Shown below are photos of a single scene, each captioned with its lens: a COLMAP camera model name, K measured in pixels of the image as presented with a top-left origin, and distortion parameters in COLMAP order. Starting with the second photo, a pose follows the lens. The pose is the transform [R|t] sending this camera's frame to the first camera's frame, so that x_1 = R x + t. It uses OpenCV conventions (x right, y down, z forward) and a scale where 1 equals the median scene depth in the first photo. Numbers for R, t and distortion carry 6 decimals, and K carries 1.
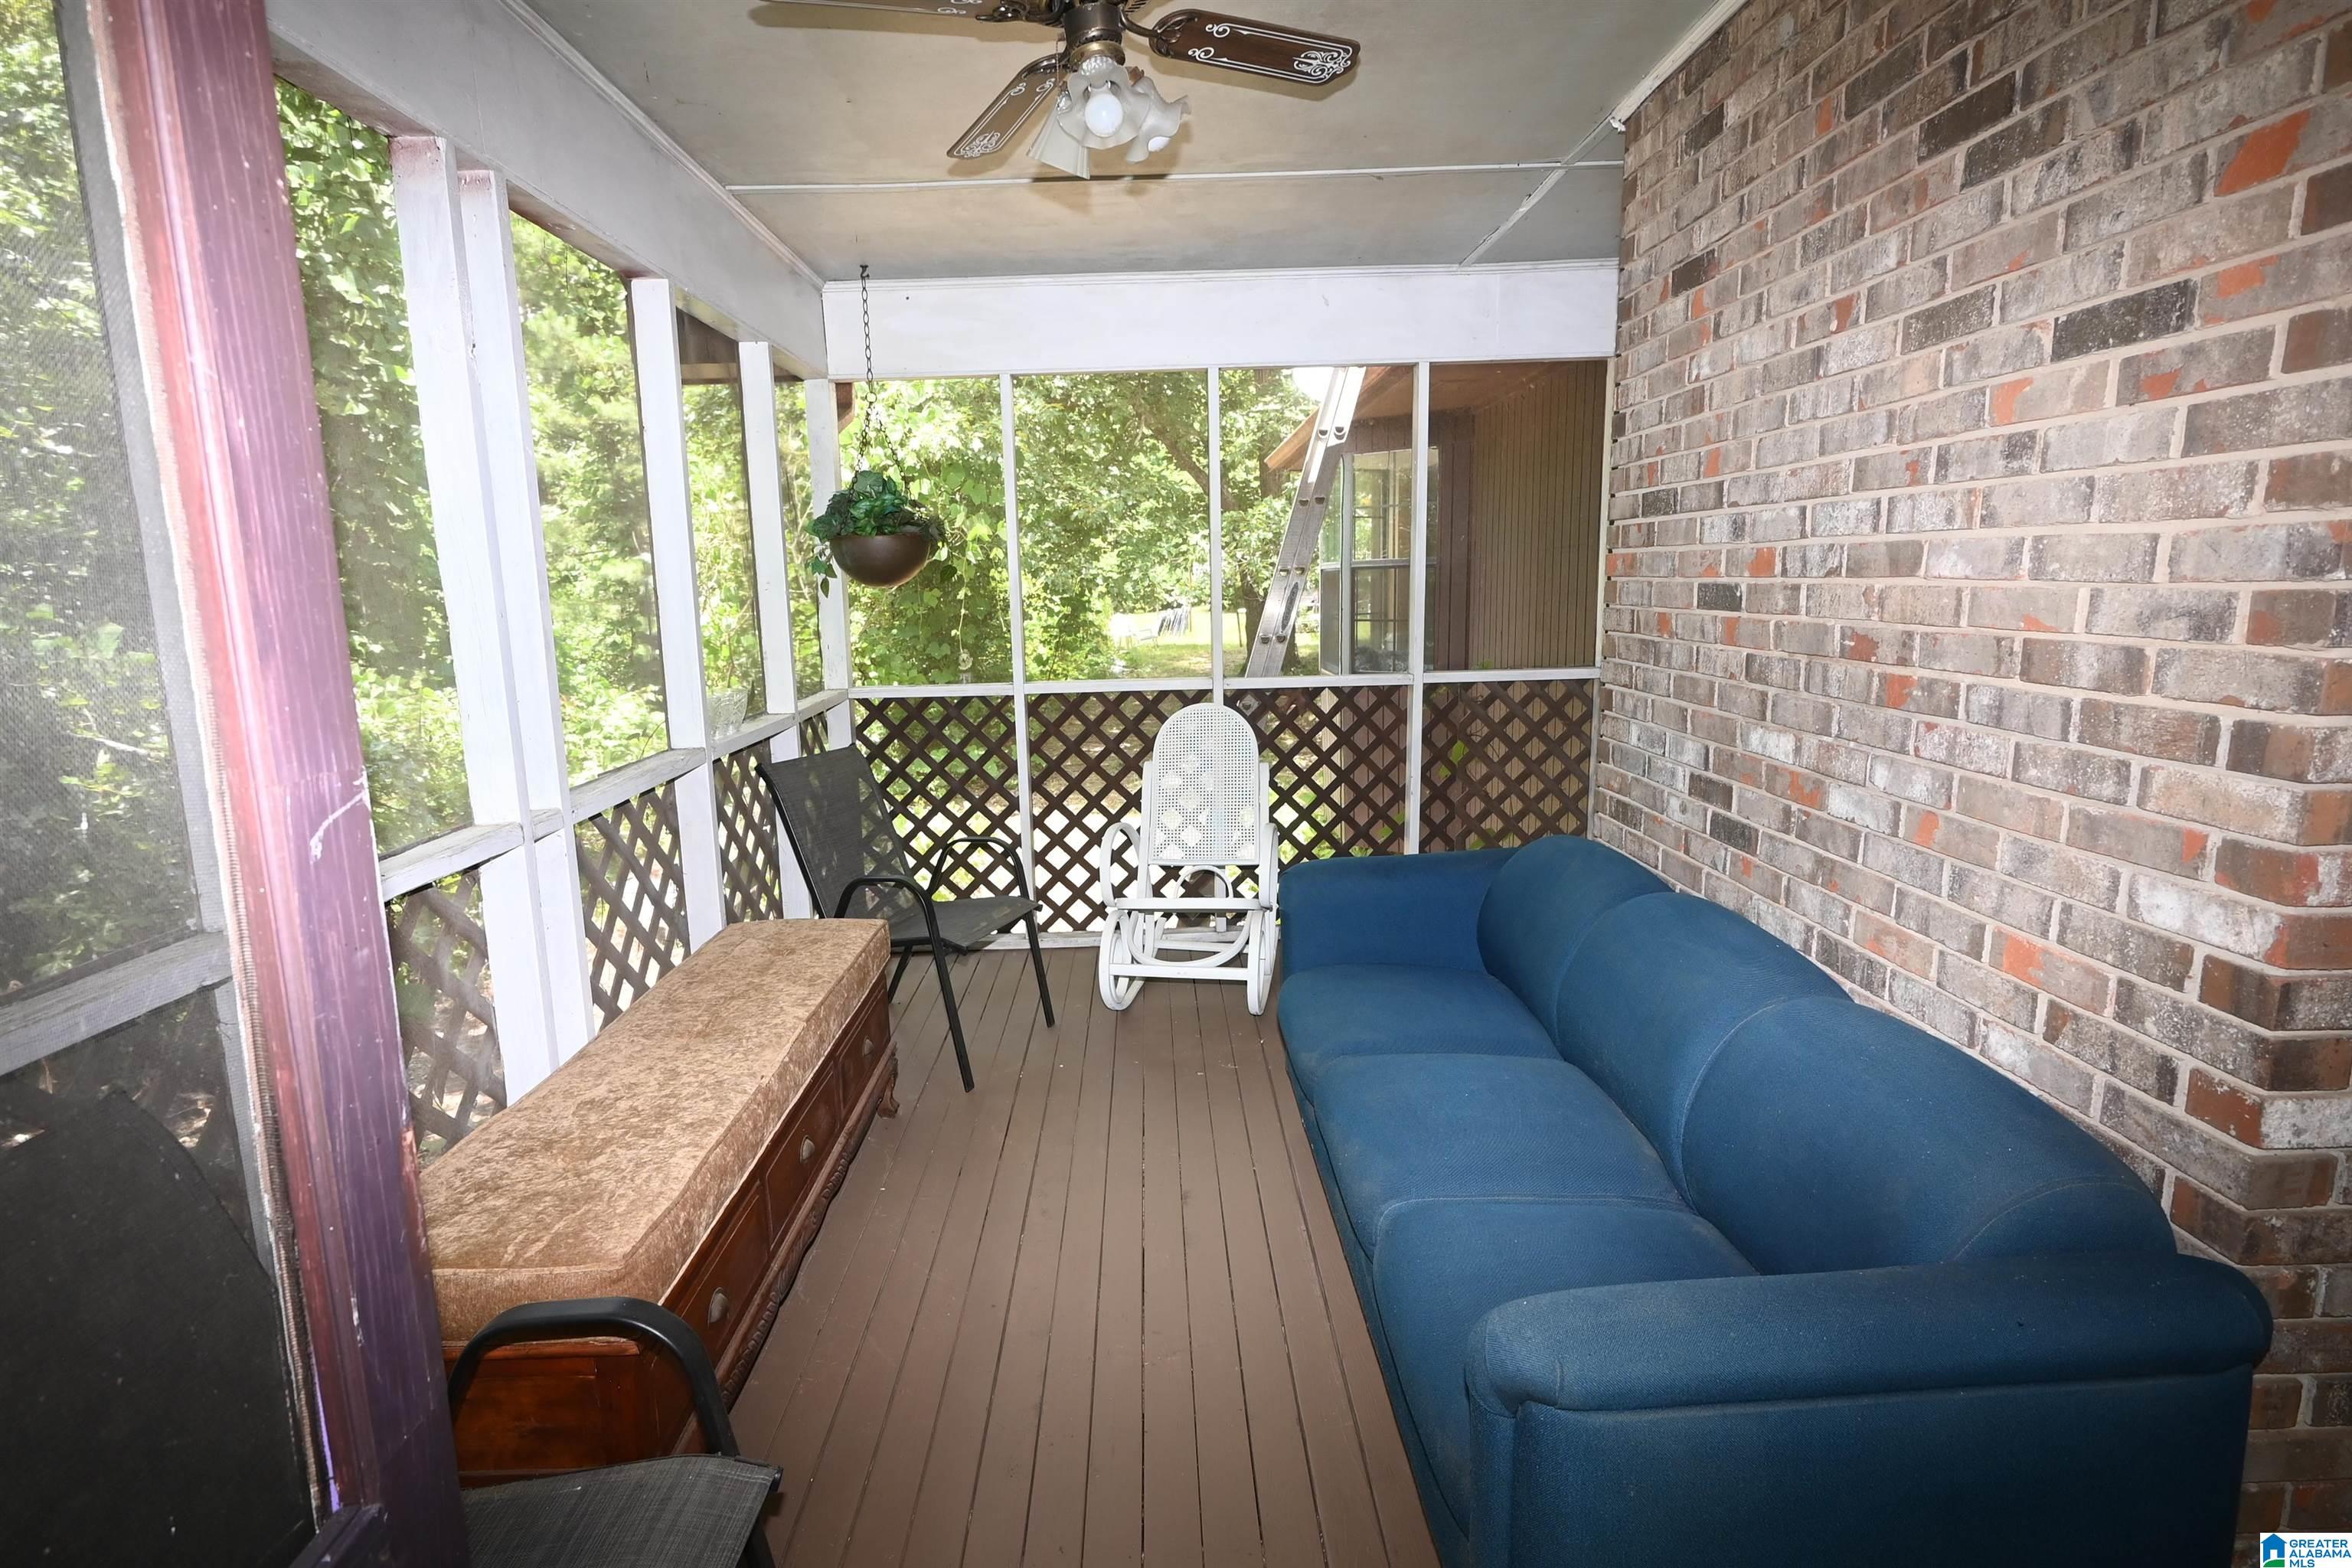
lens RADIAL K [[1166.8, 0, 1178.2], [0, 1166.8, 779.5], [0, 0, 1]] dist [0.001164, 0.000414]
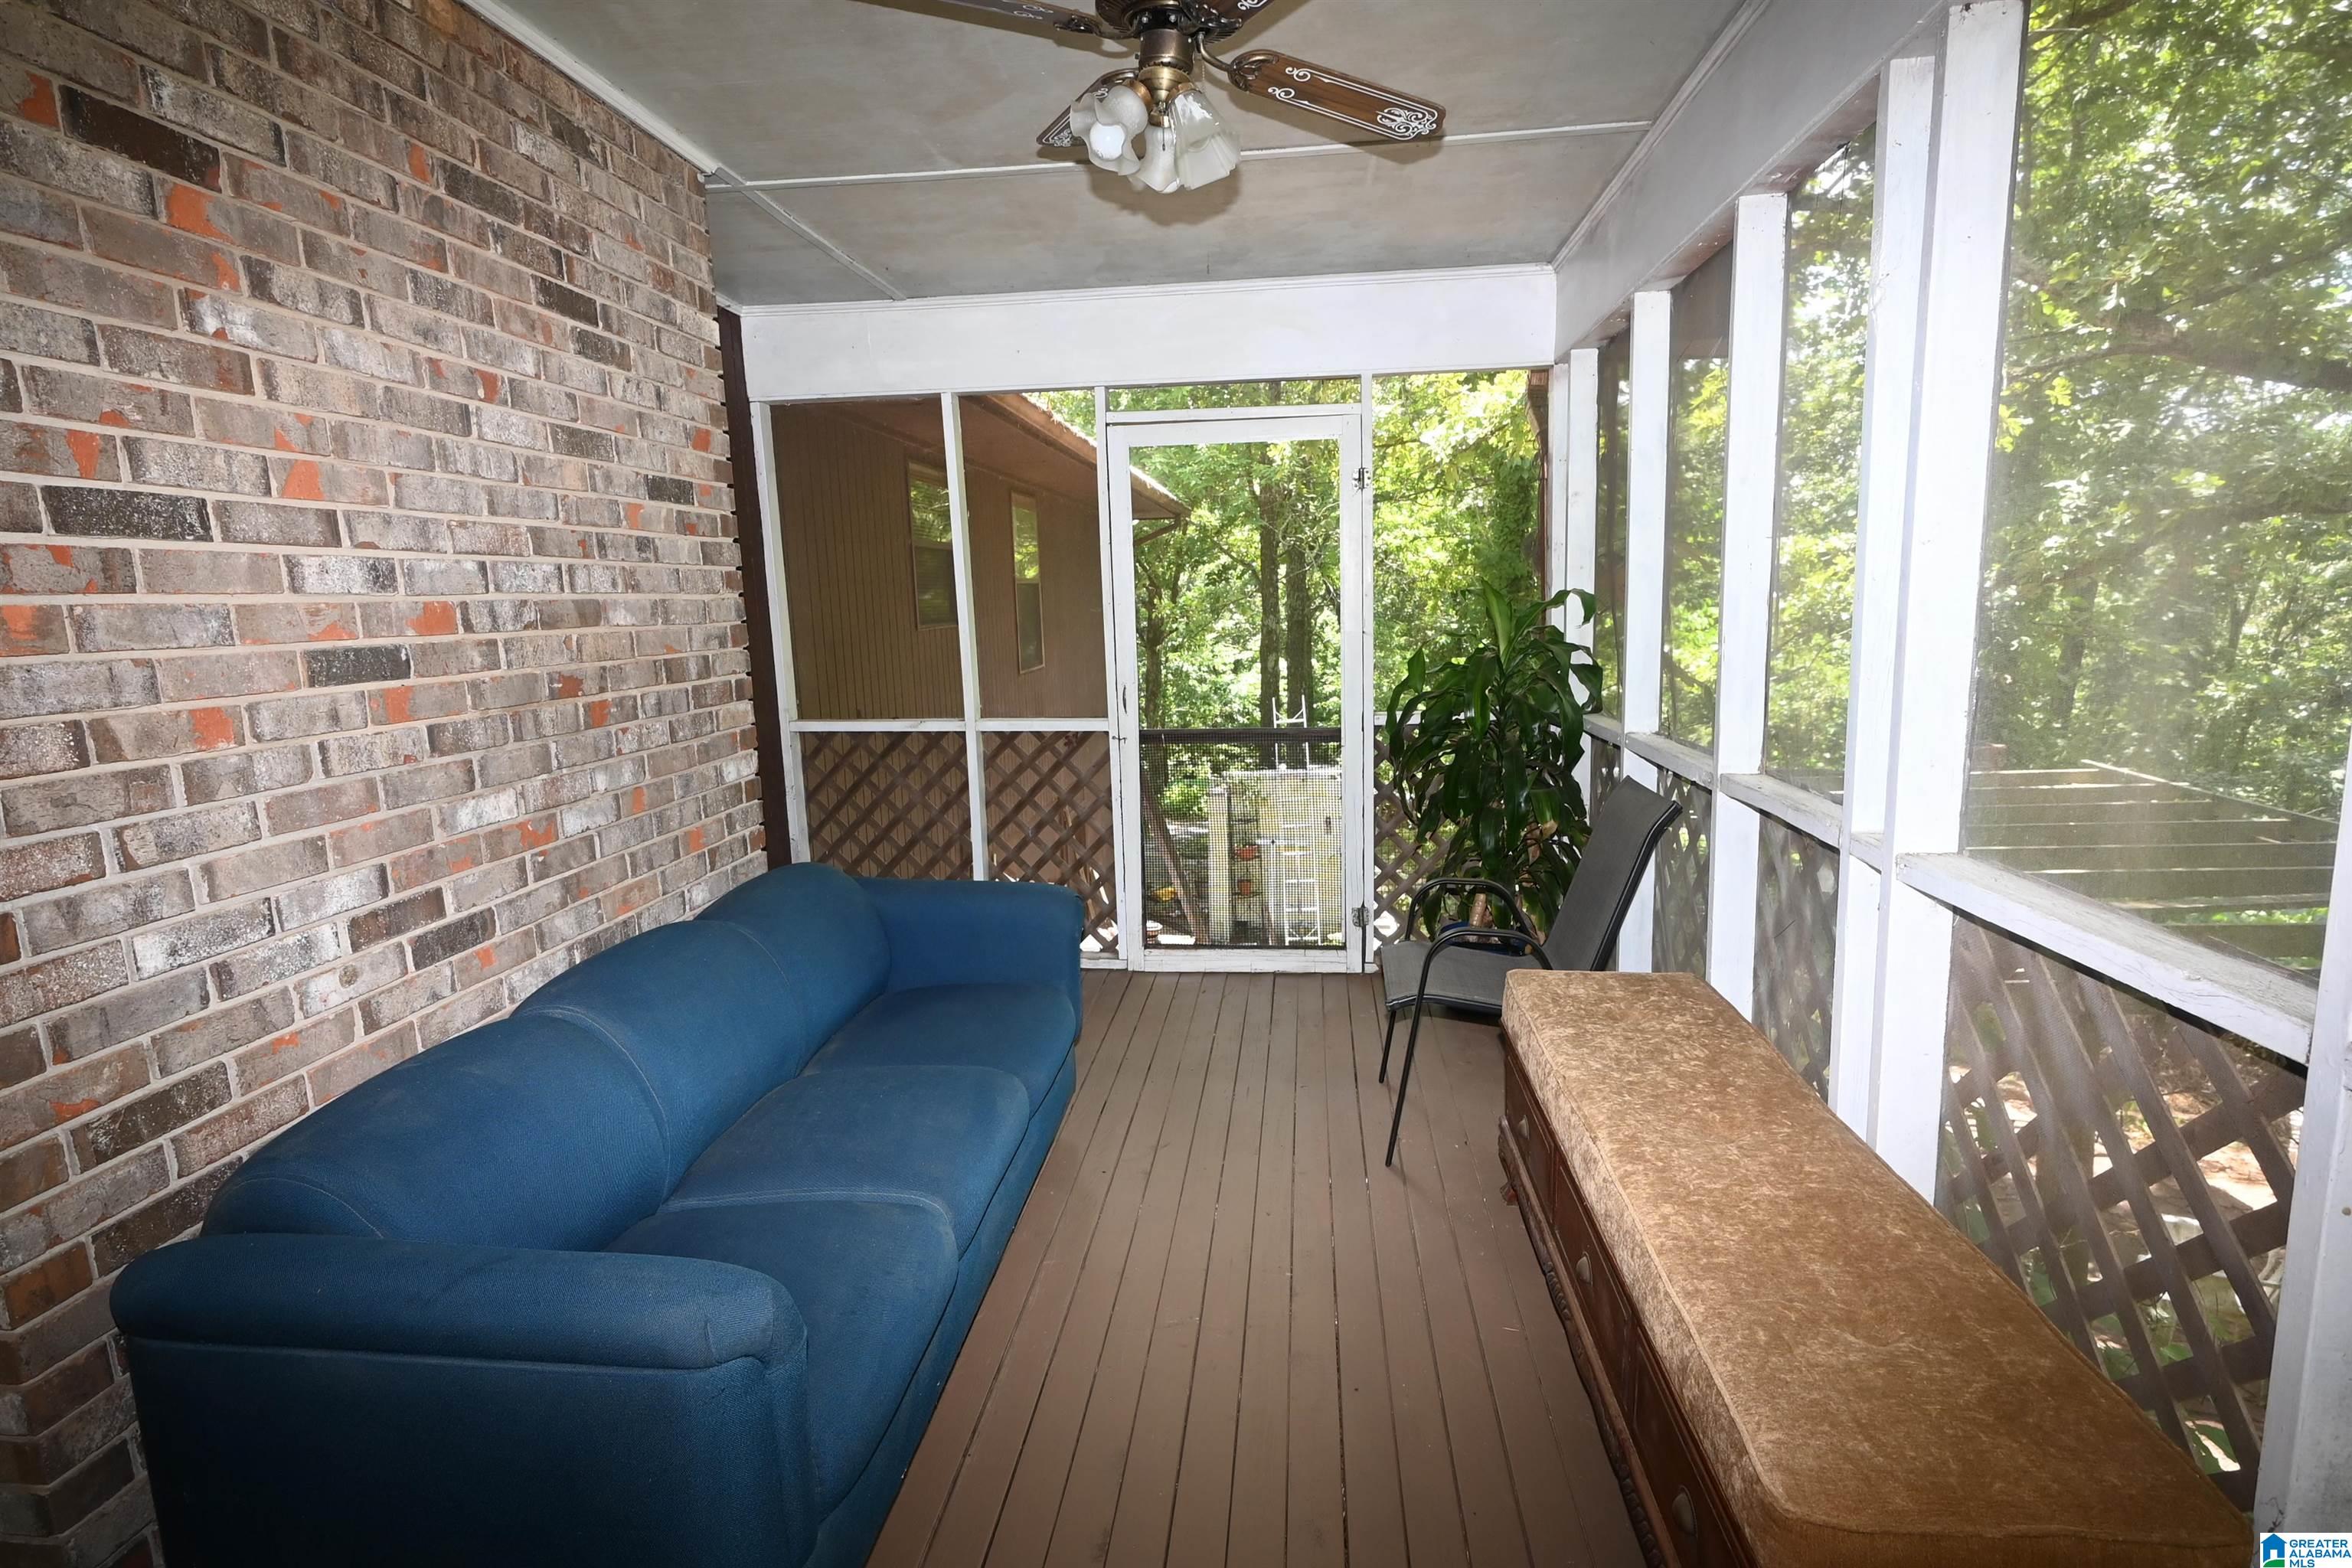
lens RADIAL K [[1166.8, 0, 1182.1], [0, 1166.8, 777.8], [0, 0, 1]] dist [0.001164, 0.000414]
pose [[-0.990445, 0.029676, 0.134680, -0.206396], [0.071708, 0.944998, 0.319117, -0.378179], [-0.117802, 0.325726, -0.938097, 2.174051]]
